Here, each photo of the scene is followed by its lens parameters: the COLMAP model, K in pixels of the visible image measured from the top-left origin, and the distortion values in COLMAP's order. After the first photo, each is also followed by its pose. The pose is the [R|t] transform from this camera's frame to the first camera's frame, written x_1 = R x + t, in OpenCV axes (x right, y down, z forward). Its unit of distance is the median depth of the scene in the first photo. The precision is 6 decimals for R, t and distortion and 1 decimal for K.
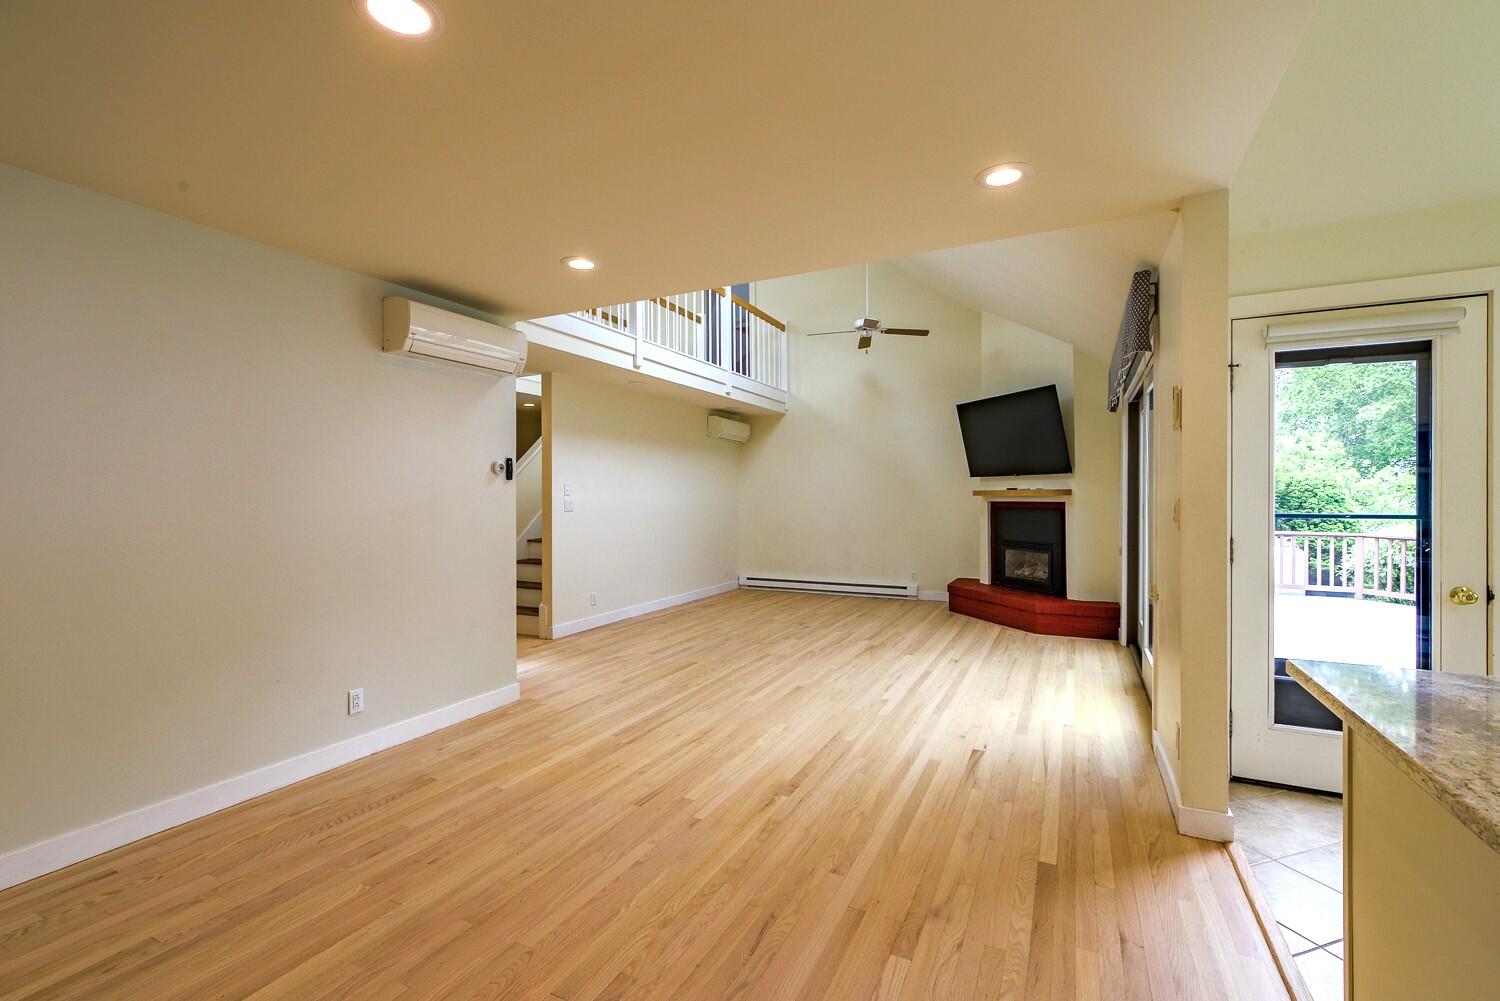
lens RADIAL K [[653.5, 0, 747.6], [0, 653.5, 493.5], [0, 0, 1]] dist [-0.007548, 0.000589]
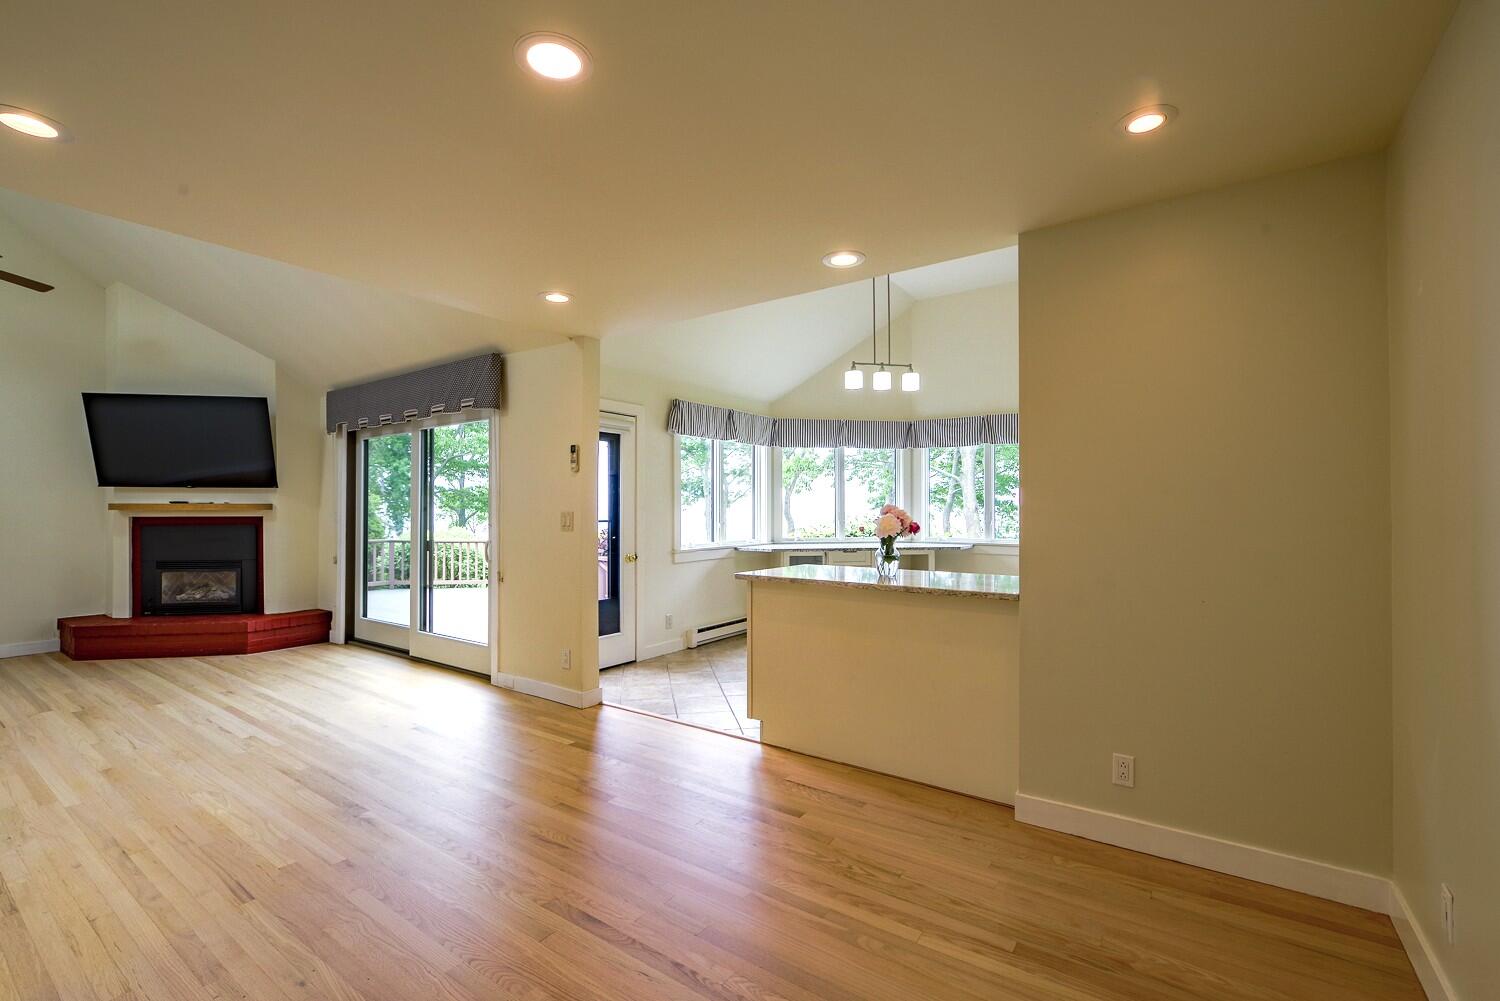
lens RADIAL K [[653.5, 0, 747.1], [0, 653.5, 507.6], [0, 0, 1]] dist [-0.007548, 0.000589]
pose [[0.148264, 0.005321, 0.988934, -0.526557], [-0.004361, 0.999979, -0.004727, 0.001049], [-0.988938, -0.003612, 0.148284, 0.175058]]
